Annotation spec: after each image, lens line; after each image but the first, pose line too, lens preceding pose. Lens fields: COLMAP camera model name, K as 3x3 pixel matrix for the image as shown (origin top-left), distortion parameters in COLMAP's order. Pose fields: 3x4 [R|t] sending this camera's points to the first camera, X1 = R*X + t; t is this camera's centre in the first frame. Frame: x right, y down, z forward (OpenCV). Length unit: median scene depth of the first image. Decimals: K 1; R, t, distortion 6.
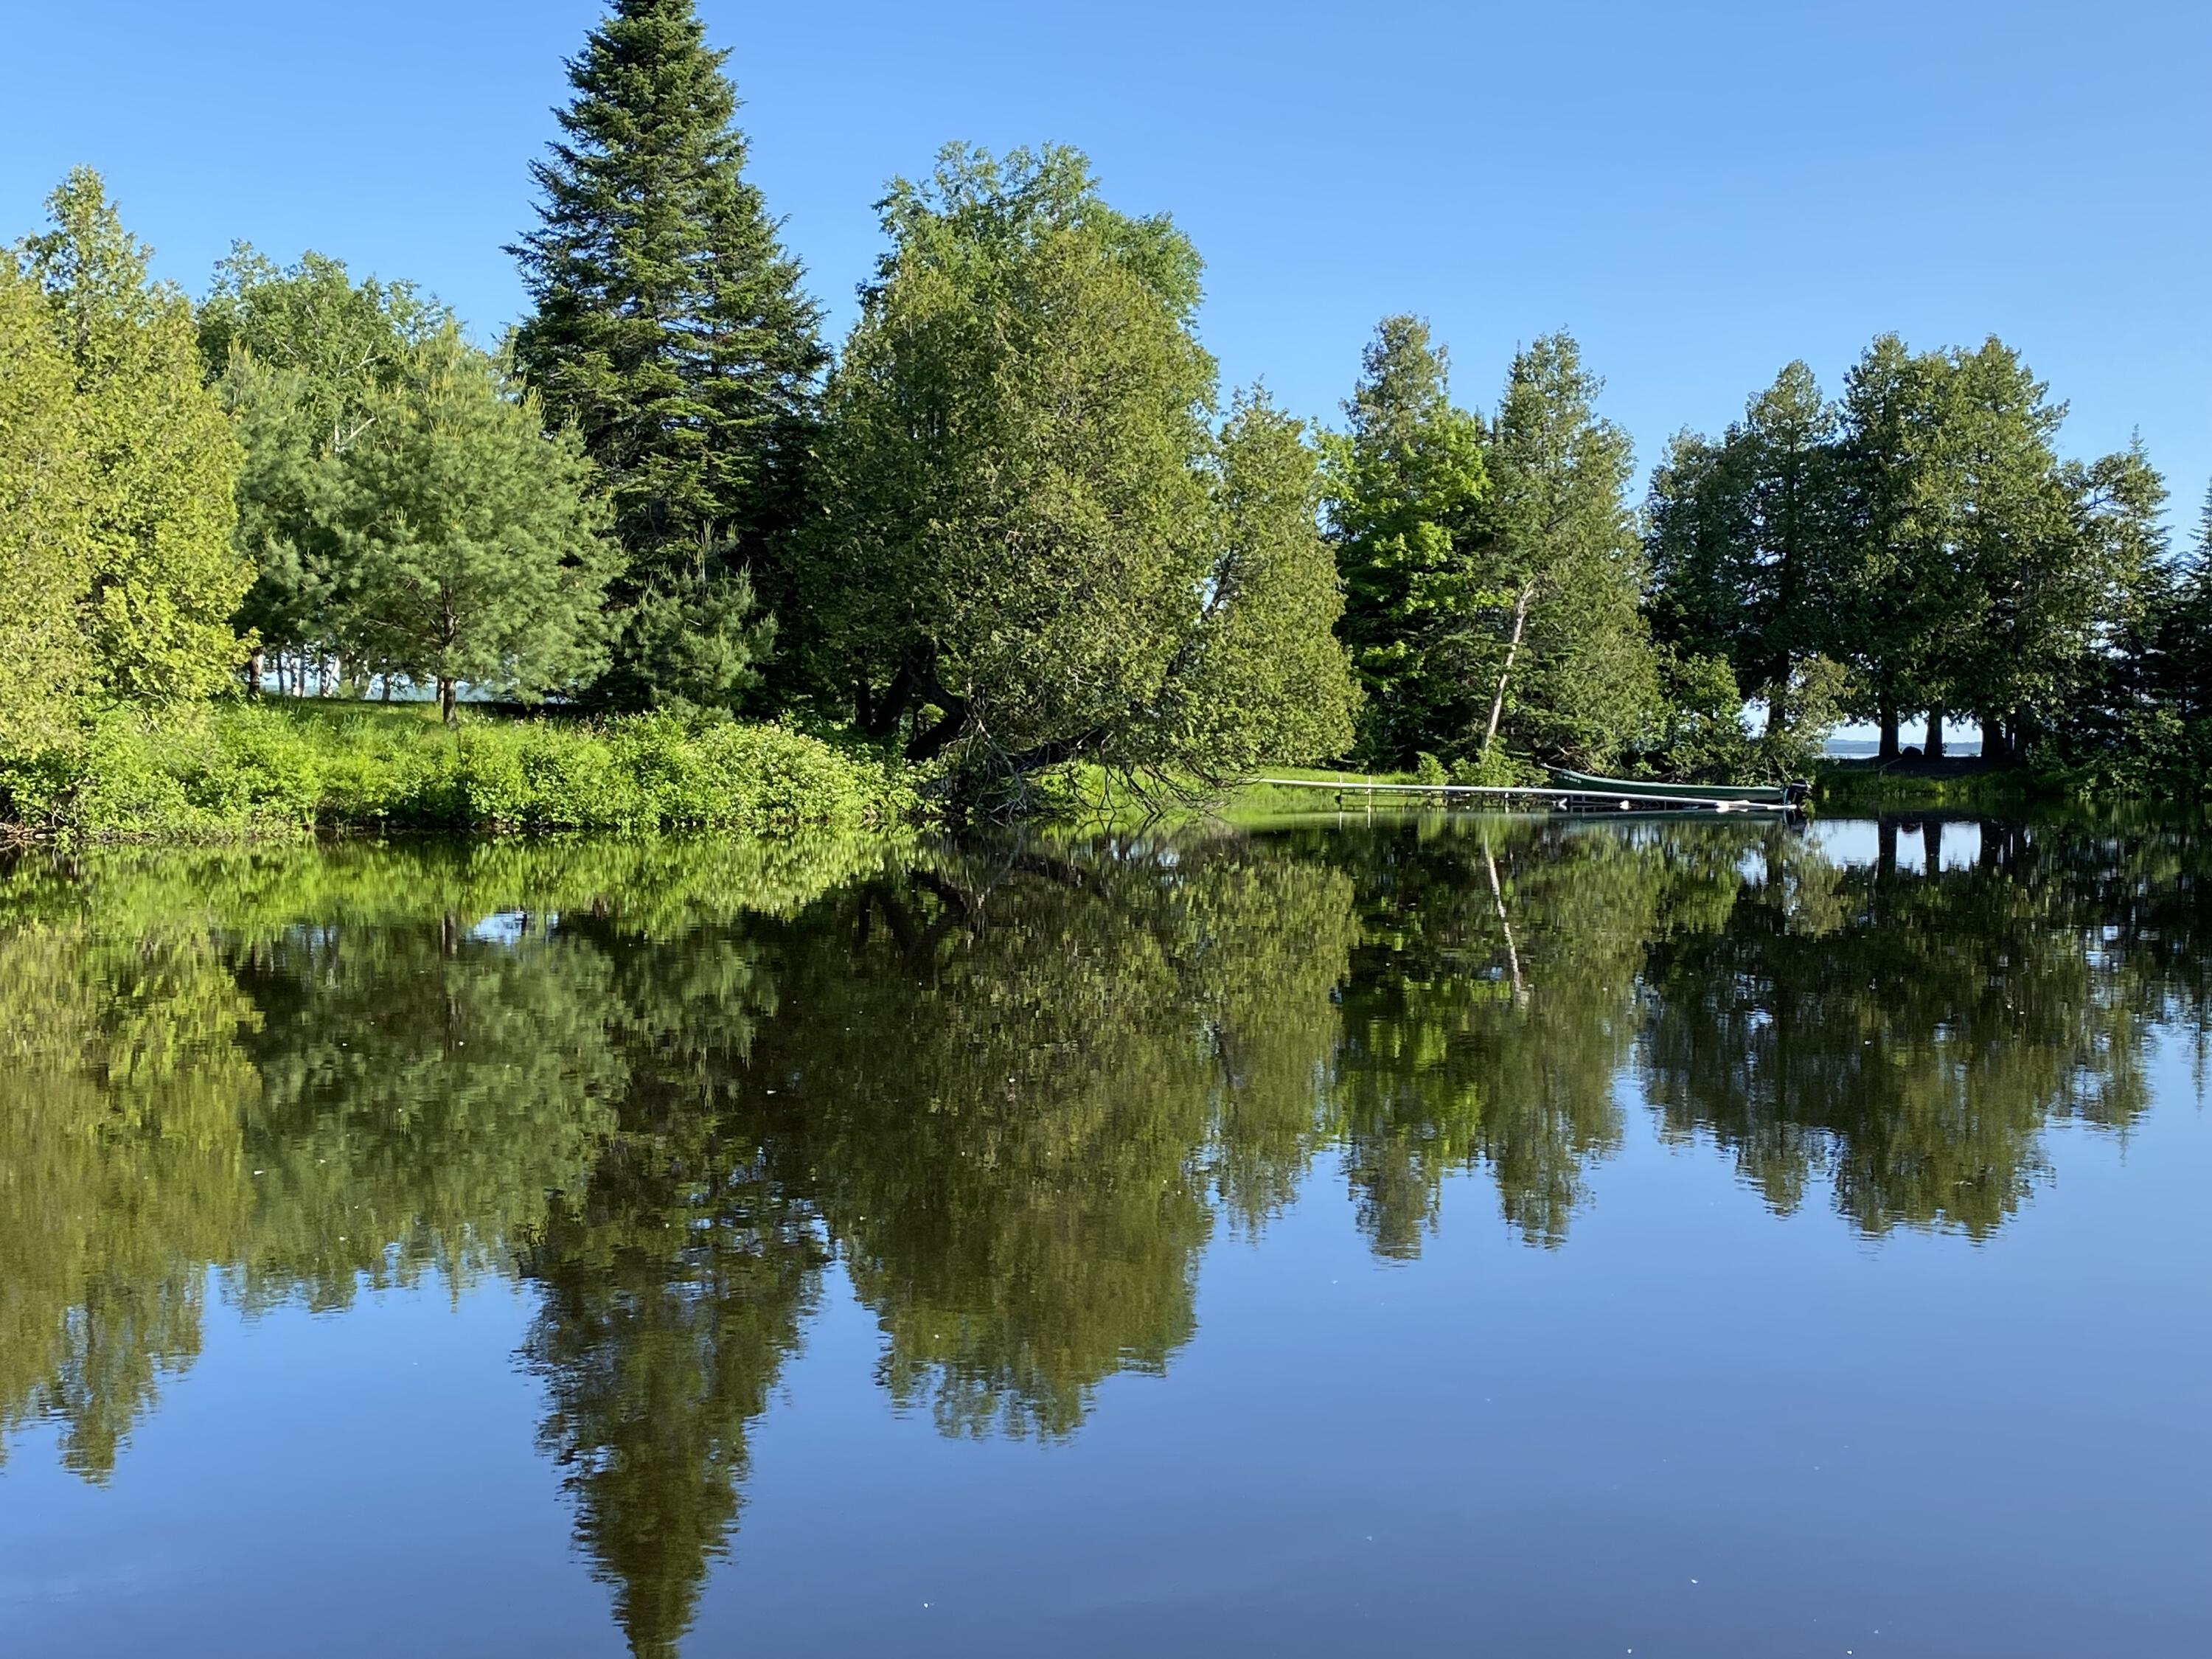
lens RADIAL K [[2730.9, 0, 1111.6], [0, 2730.9, 831.8], [0, 0, 1]] dist [0.059365, 0.000000]
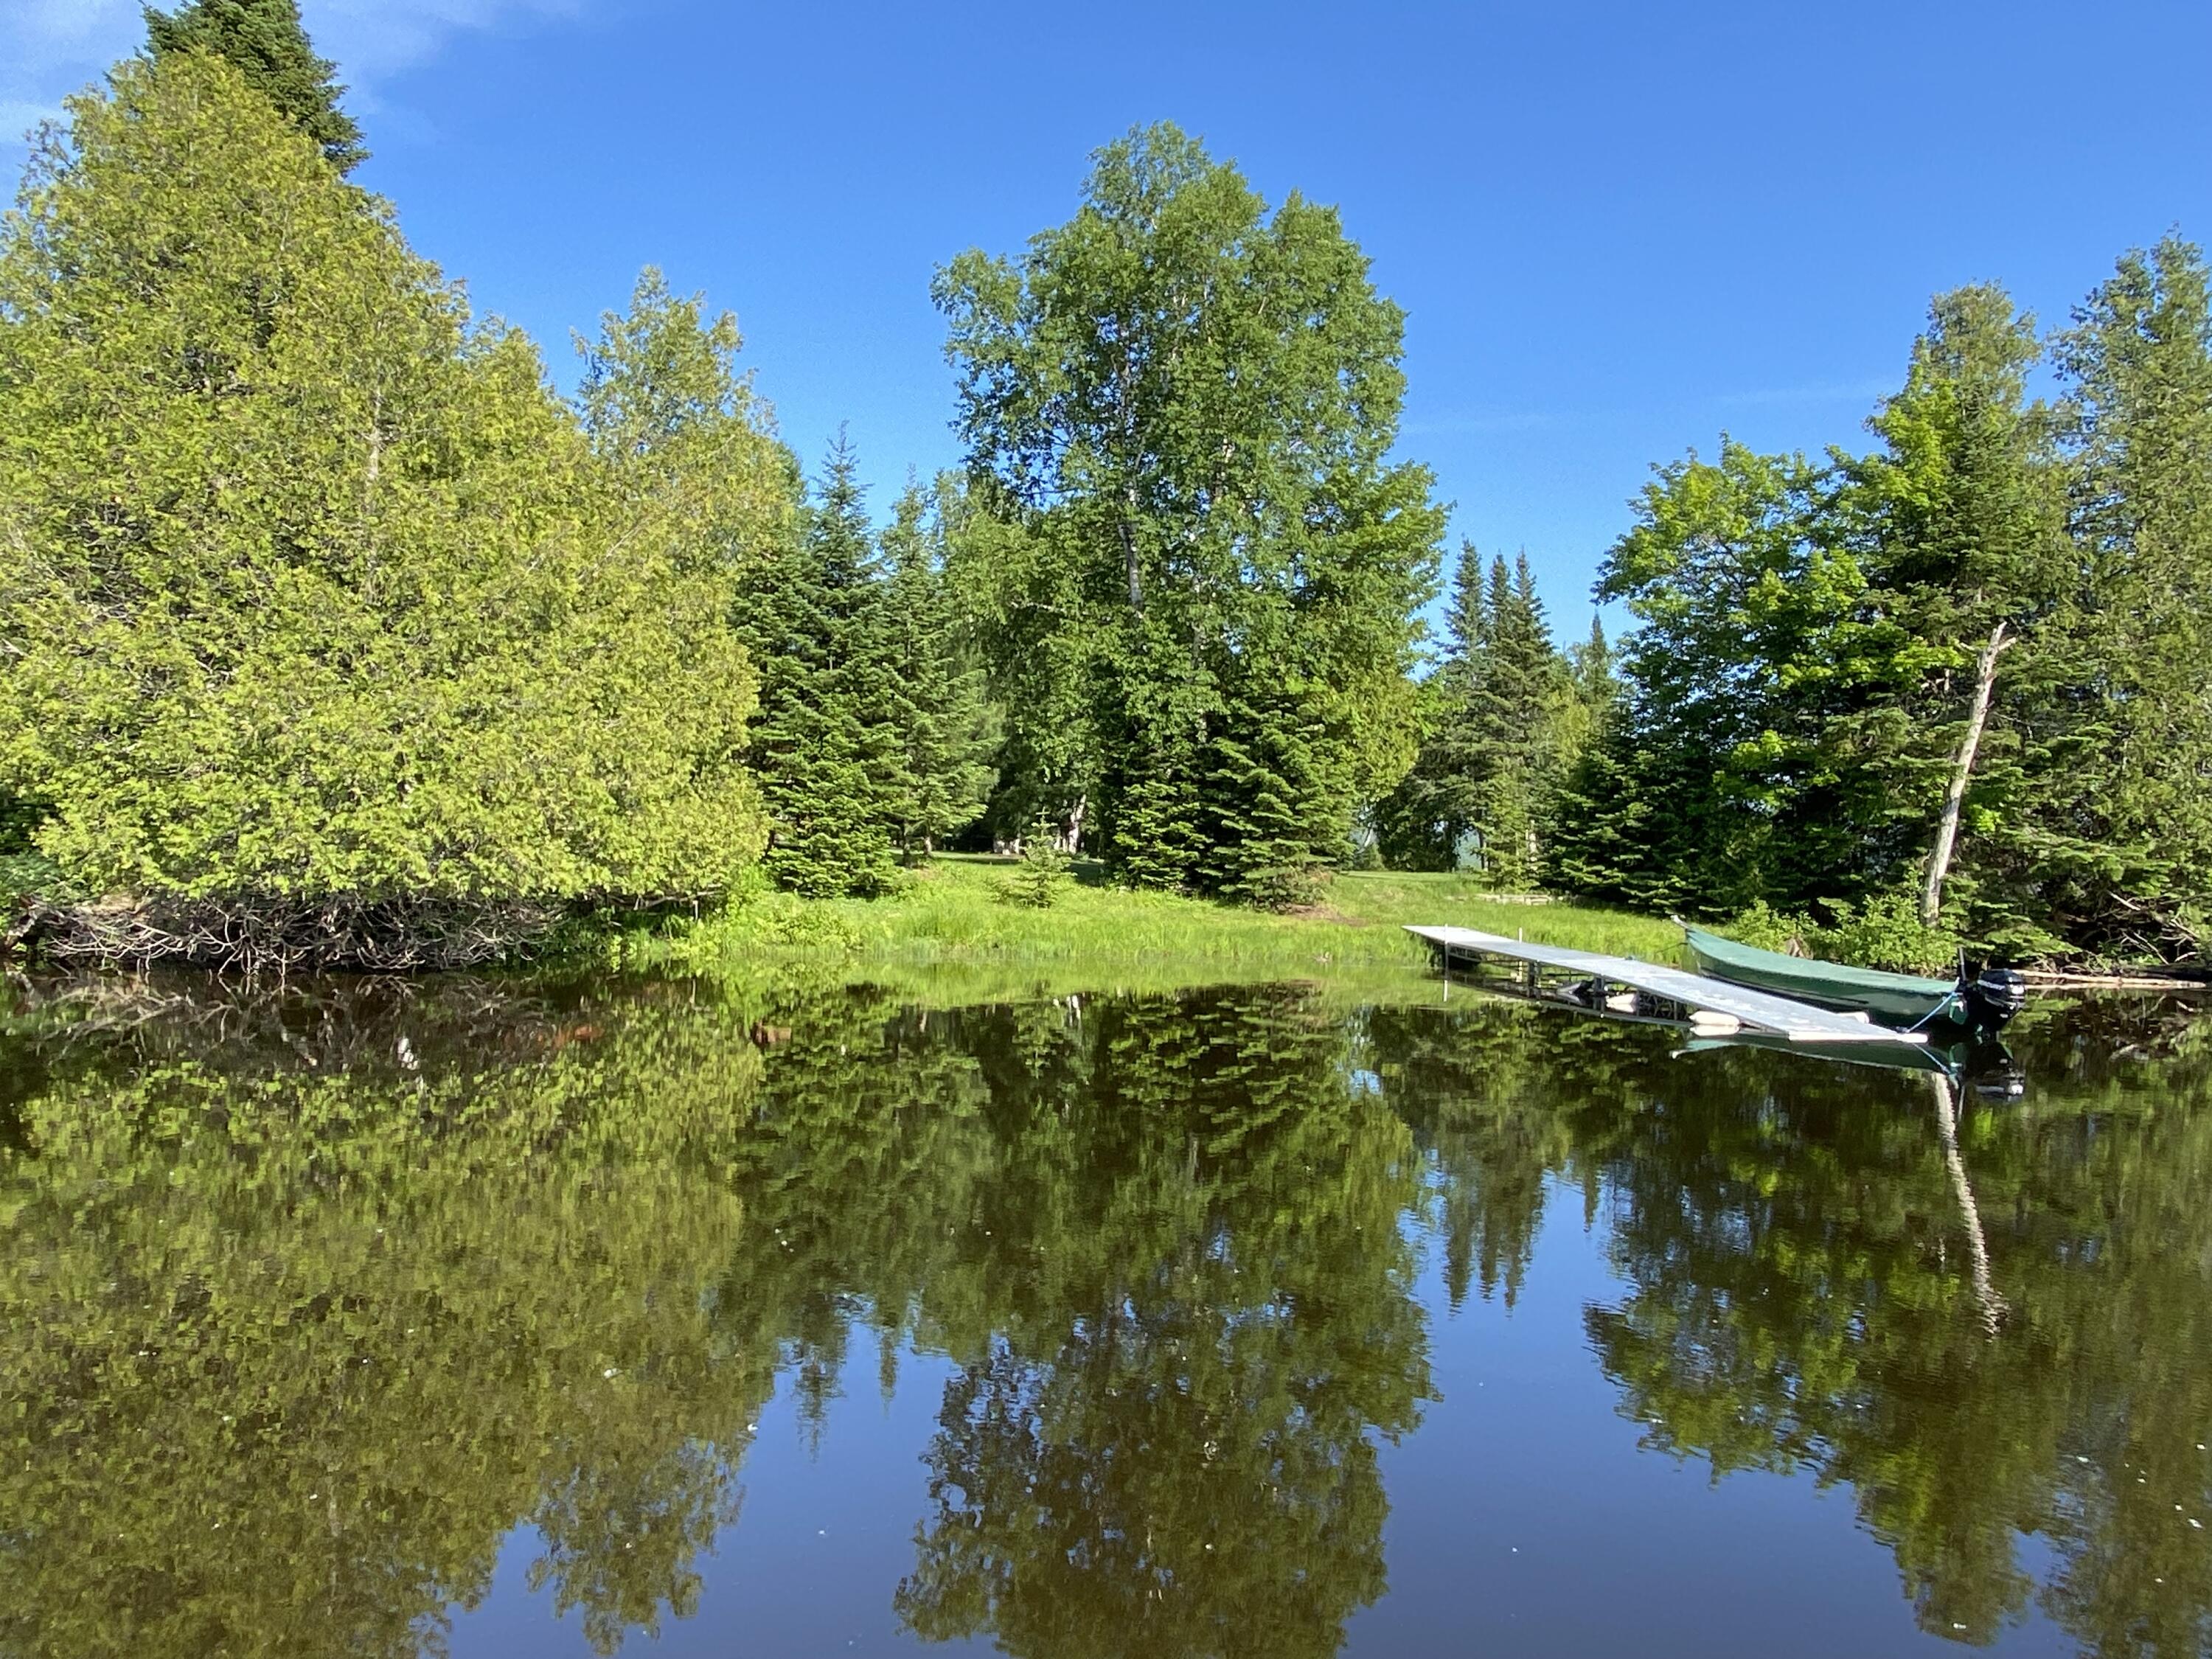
lens RADIAL K [[1539.0, 0, 1104.2], [0, 1539.0, 821.7], [0, 0, 1]] dist [-0.014060, -0.006162]
pose [[0.664632, -0.014570, -0.747029, 0.254774], [-0.044238, 0.997289, -0.058810, -0.016867], [0.745860, 0.072134, 0.662185, 0.583437]]
